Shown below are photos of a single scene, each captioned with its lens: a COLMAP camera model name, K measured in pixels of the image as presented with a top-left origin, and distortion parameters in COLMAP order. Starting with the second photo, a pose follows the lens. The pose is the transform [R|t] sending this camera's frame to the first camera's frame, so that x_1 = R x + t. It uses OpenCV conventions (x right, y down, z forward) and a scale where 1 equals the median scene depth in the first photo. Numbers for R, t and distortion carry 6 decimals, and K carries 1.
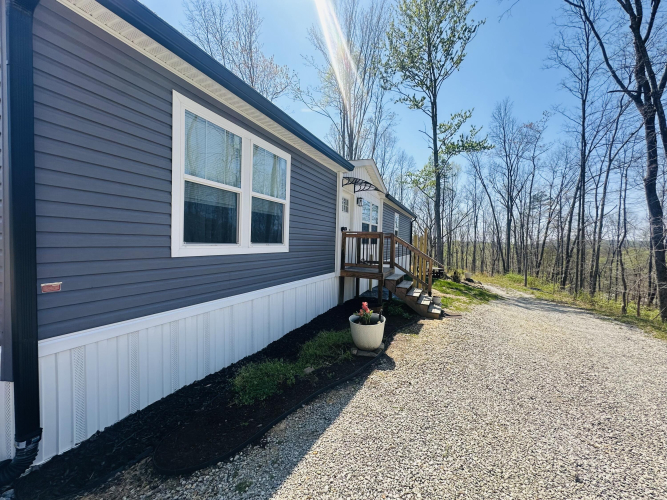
lens RADIAL K [[267.1, 0, 333.5], [0, 267.1, 250.0], [0, 0, 1]] dist [-0.000272, 0.000318]
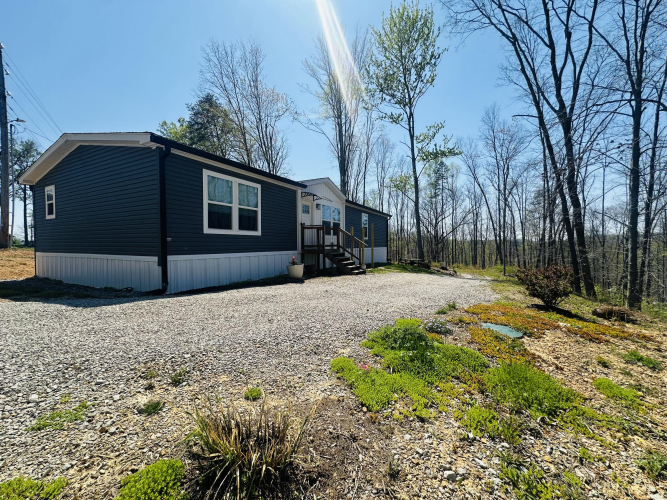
lens RADIAL K [[267.1, 0, 333.5], [0, 267.1, 250.0], [0, 0, 1]] dist [-0.000272, 0.000318]
pose [[0.997544, -0.028912, -0.063794, 0.294246], [0.028237, 0.999535, -0.011468, 0.093046], [0.064096, 0.009639, 0.997897, -0.546253]]
